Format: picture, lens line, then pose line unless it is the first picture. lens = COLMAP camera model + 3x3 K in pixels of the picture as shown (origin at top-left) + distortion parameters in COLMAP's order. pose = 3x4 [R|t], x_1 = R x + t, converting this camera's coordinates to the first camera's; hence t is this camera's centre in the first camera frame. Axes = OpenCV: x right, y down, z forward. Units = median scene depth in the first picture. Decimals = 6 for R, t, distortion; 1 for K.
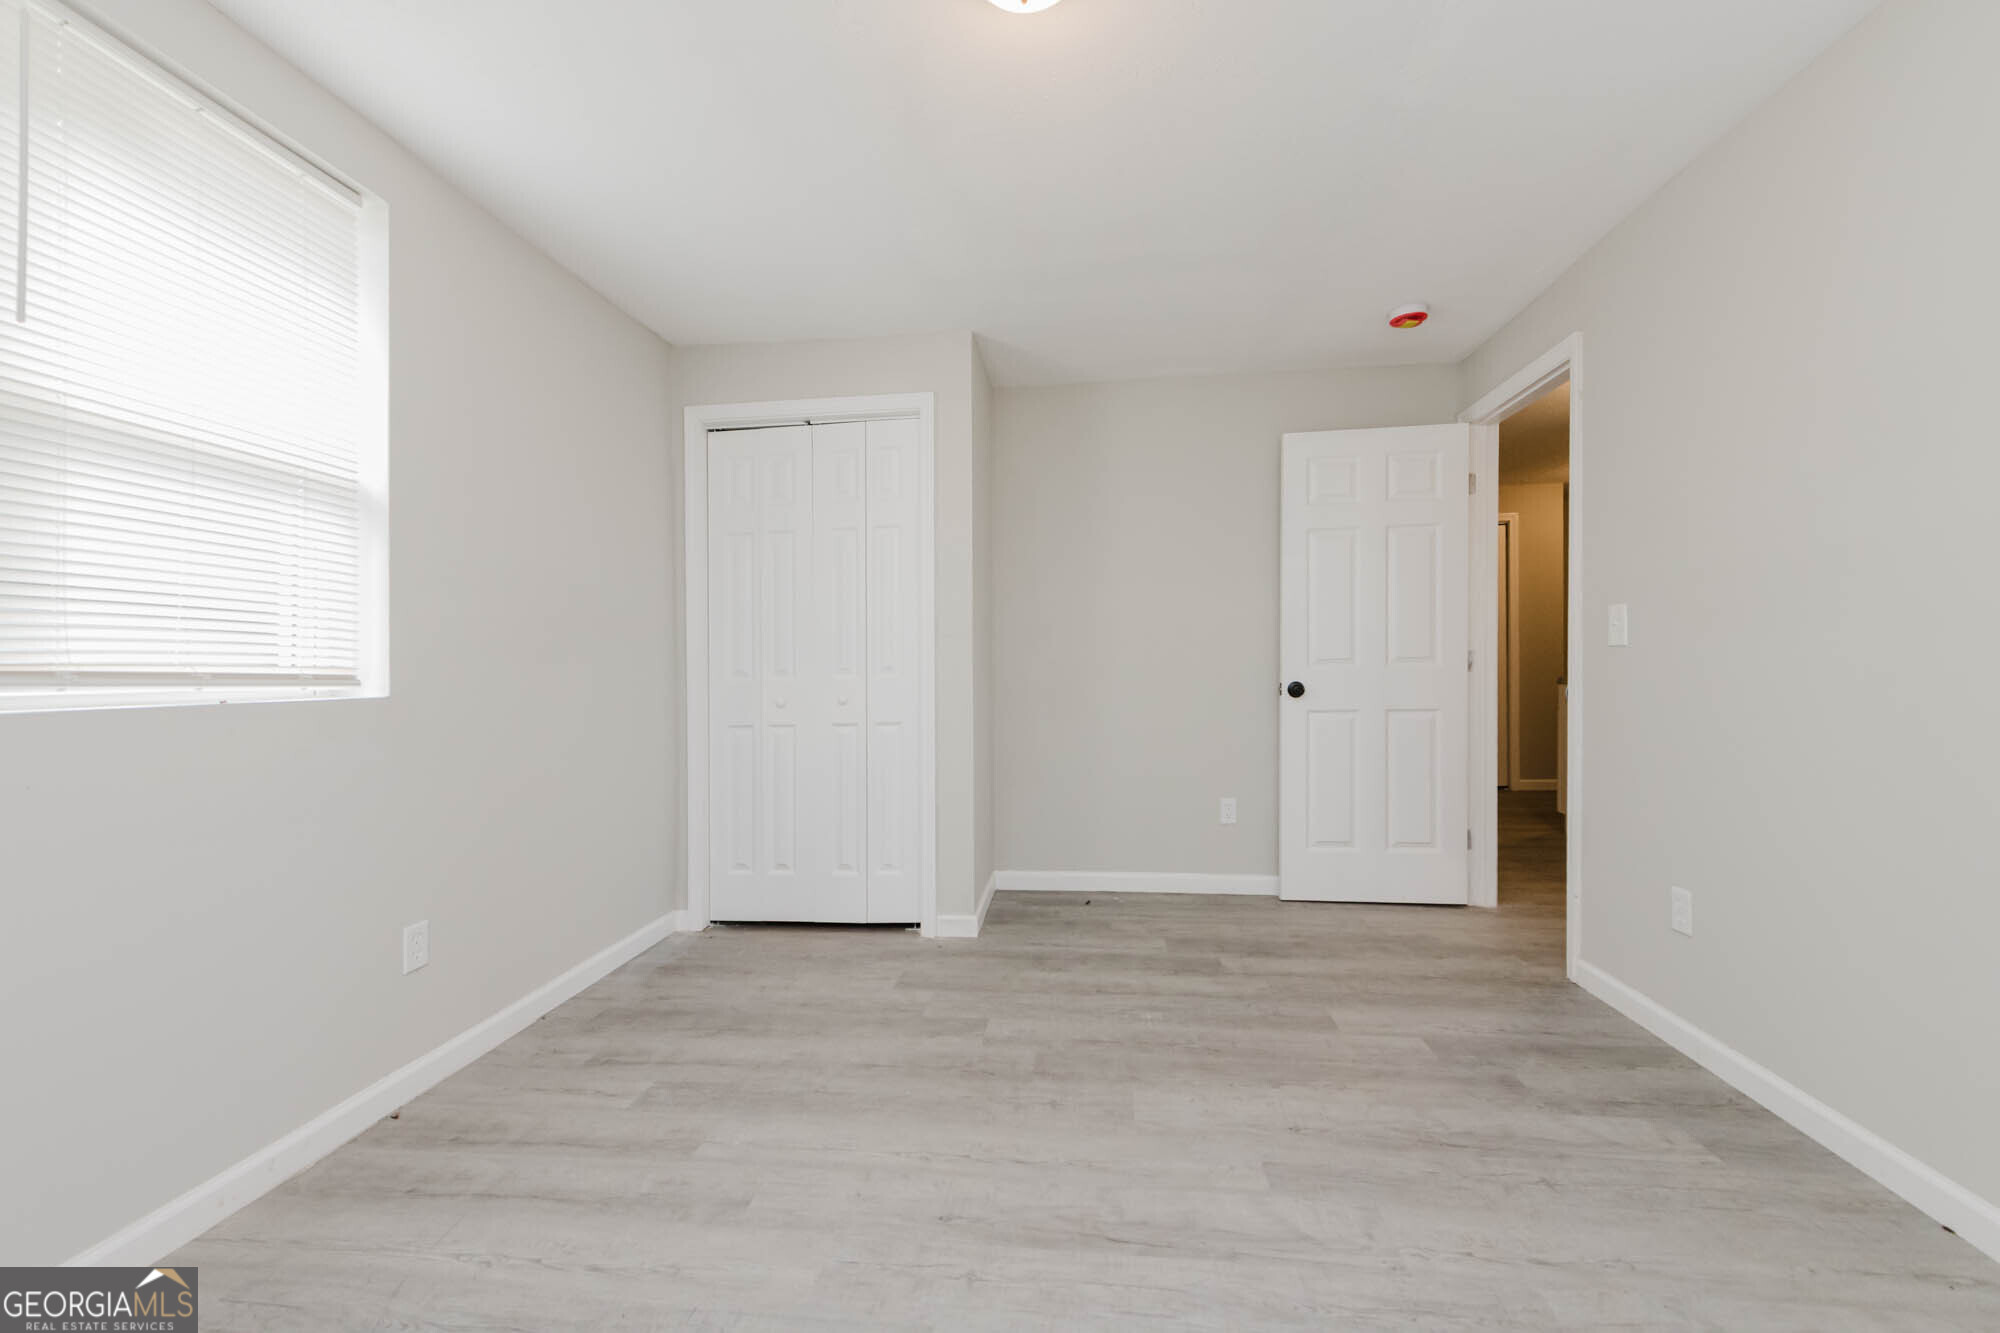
lens RADIAL K [[808.8, 0, 996.3], [0, 808.8, 679.6], [0, 0, 1]] dist [0.017077, -0.009832]
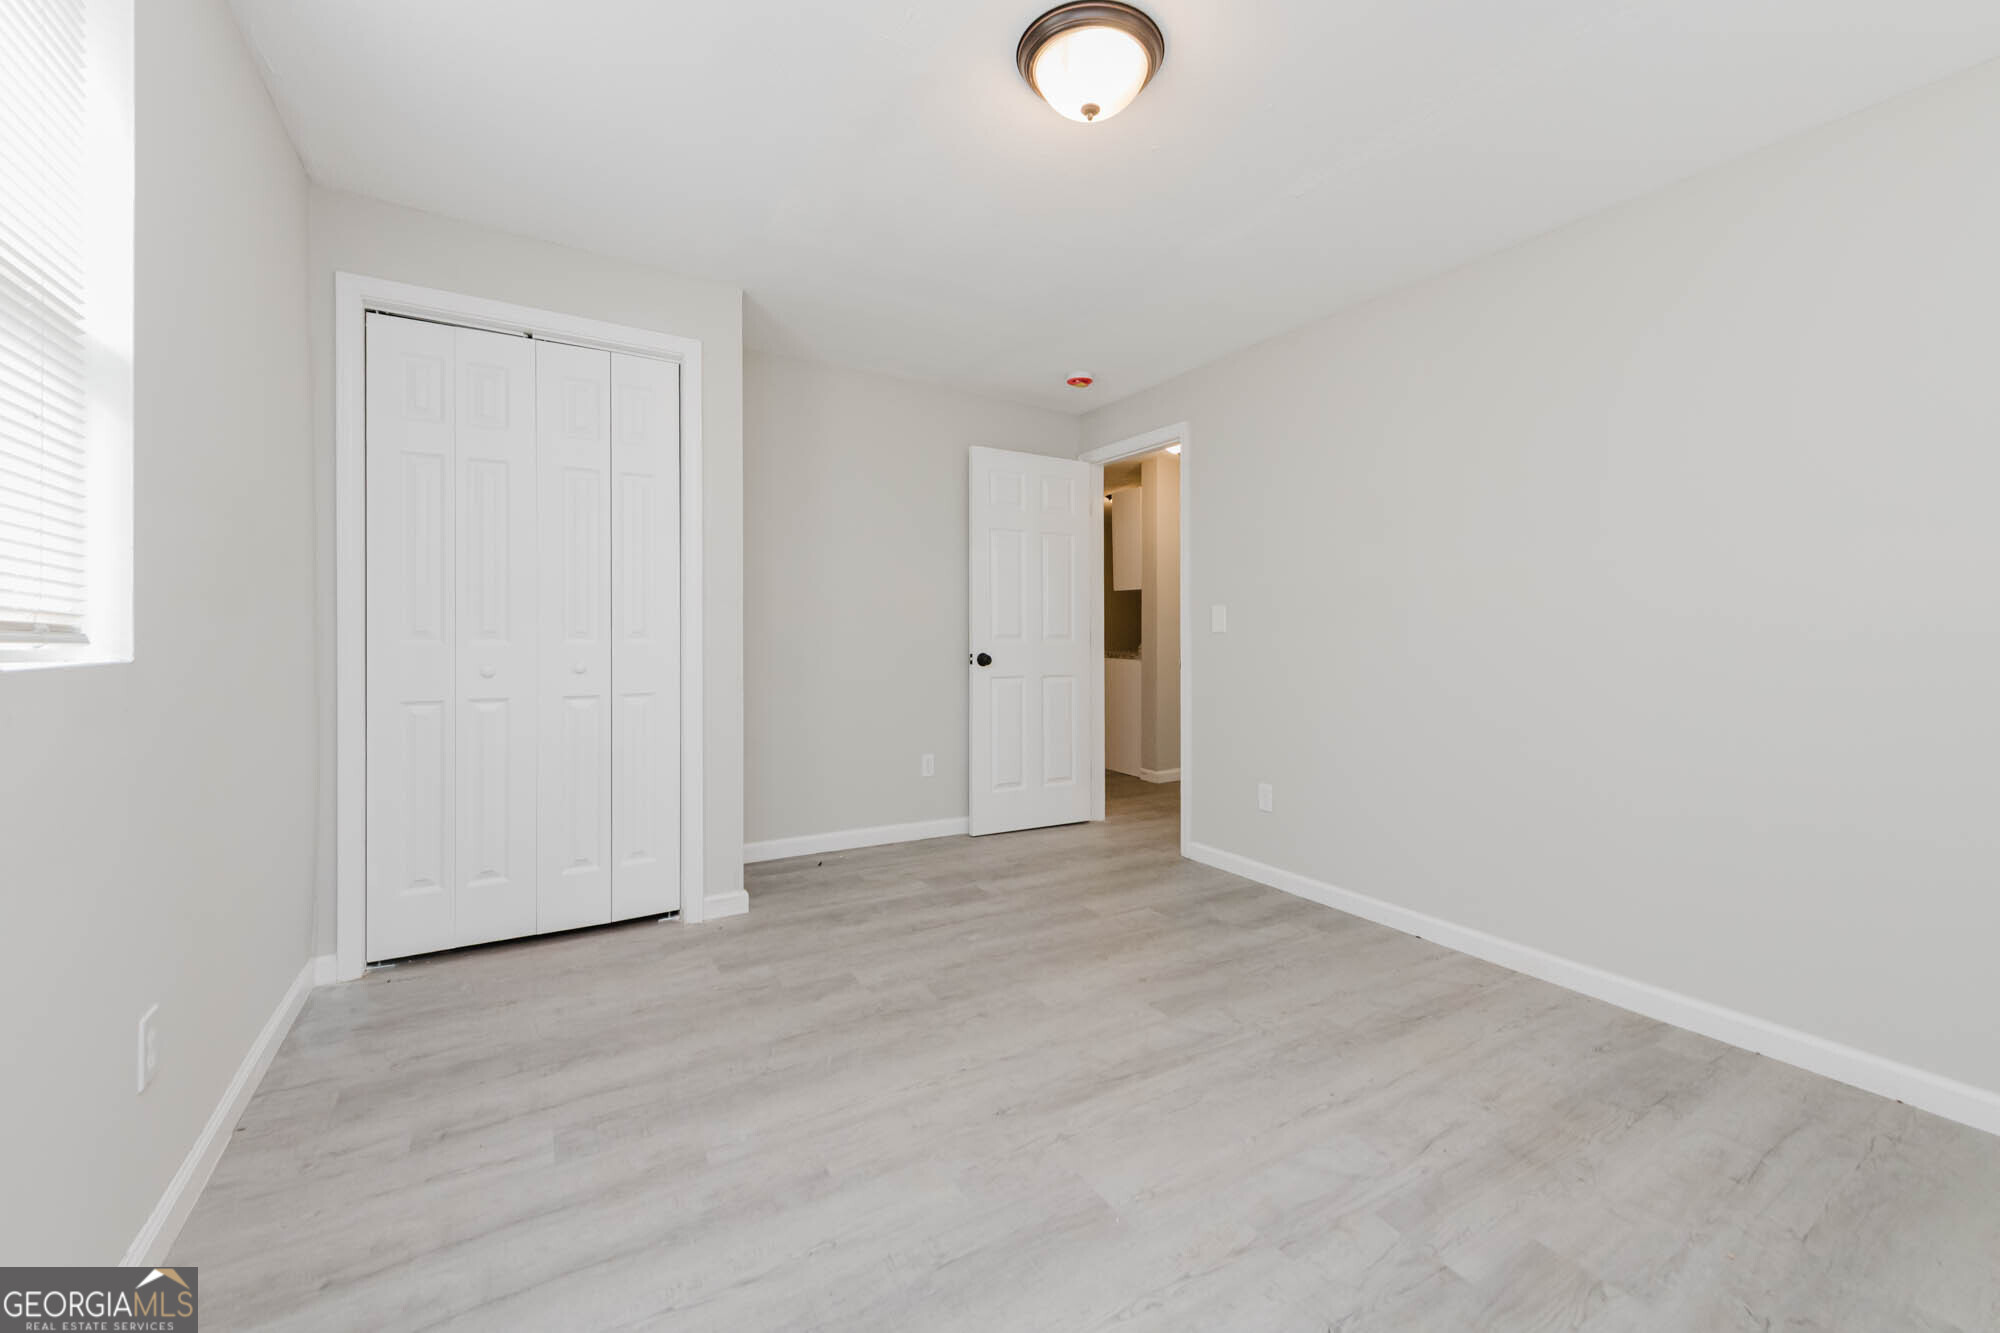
lens RADIAL K [[816.0, 0, 998.3], [0, 816.0, 643.2], [0, 0, 1]] dist [0.004803, -0.000328]
pose [[0.777942, 0.019390, 0.628036, -0.530858], [-0.014272, 0.999811, -0.013190, 0.004874], [-0.628174, 0.001298, 0.778072, 0.061011]]
